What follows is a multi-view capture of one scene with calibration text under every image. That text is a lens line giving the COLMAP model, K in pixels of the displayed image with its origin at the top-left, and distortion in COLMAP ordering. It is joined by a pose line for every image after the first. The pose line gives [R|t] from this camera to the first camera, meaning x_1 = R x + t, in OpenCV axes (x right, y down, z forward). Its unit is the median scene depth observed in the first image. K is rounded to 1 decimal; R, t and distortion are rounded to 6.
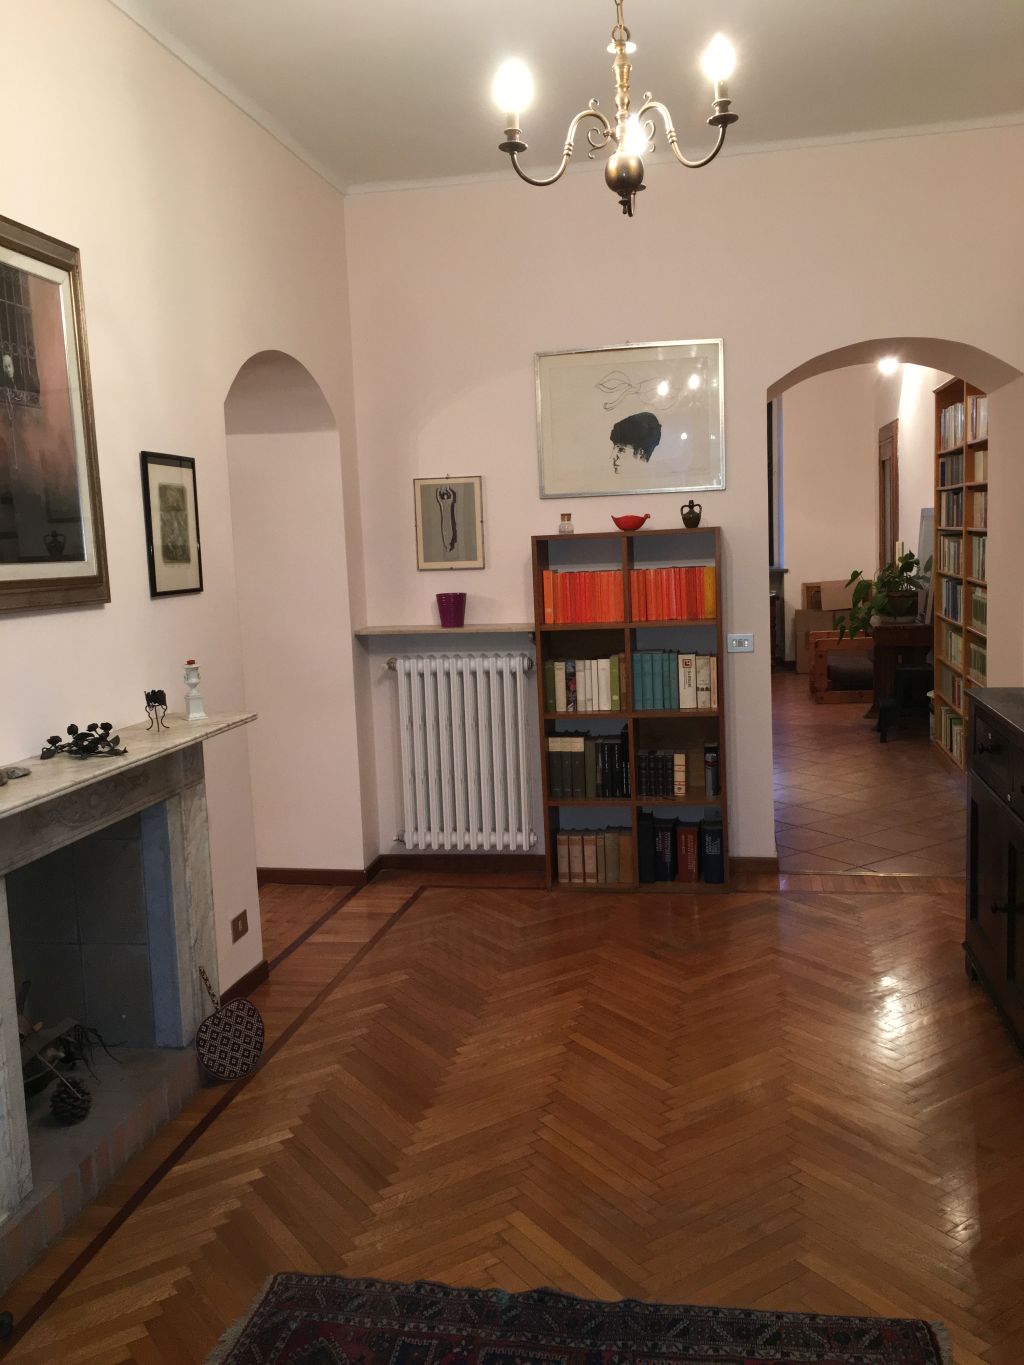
lens RADIAL K [[1152.0, 0, 509.1], [0, 1152.0, 678.4], [0, 0, 1]] dist [0.049516, -0.074865]
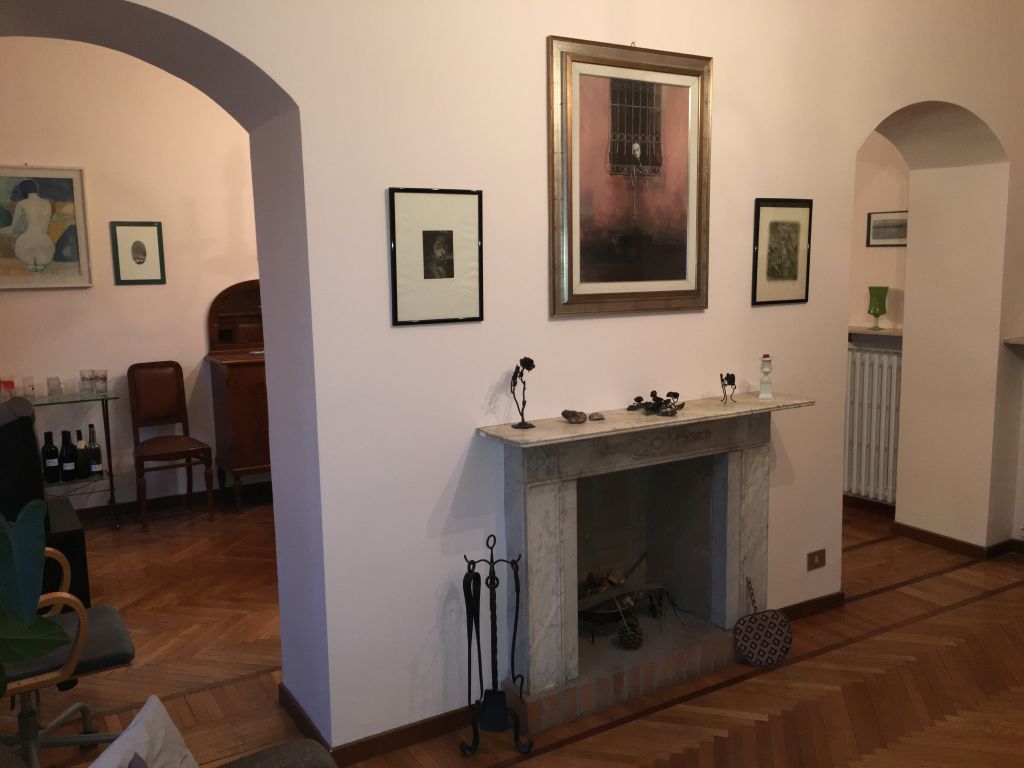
lens RADIAL K [[864.2, 0, 505.0], [0, 864.2, 382.4], [0, 0, 1]] dist [0.049516, -0.074865]
pose [[0.662716, 0.131897, -0.737164, 0.275371], [-0.095769, 0.991212, 0.091255, -0.046991], [0.742722, 0.010121, 0.669524, 0.099456]]
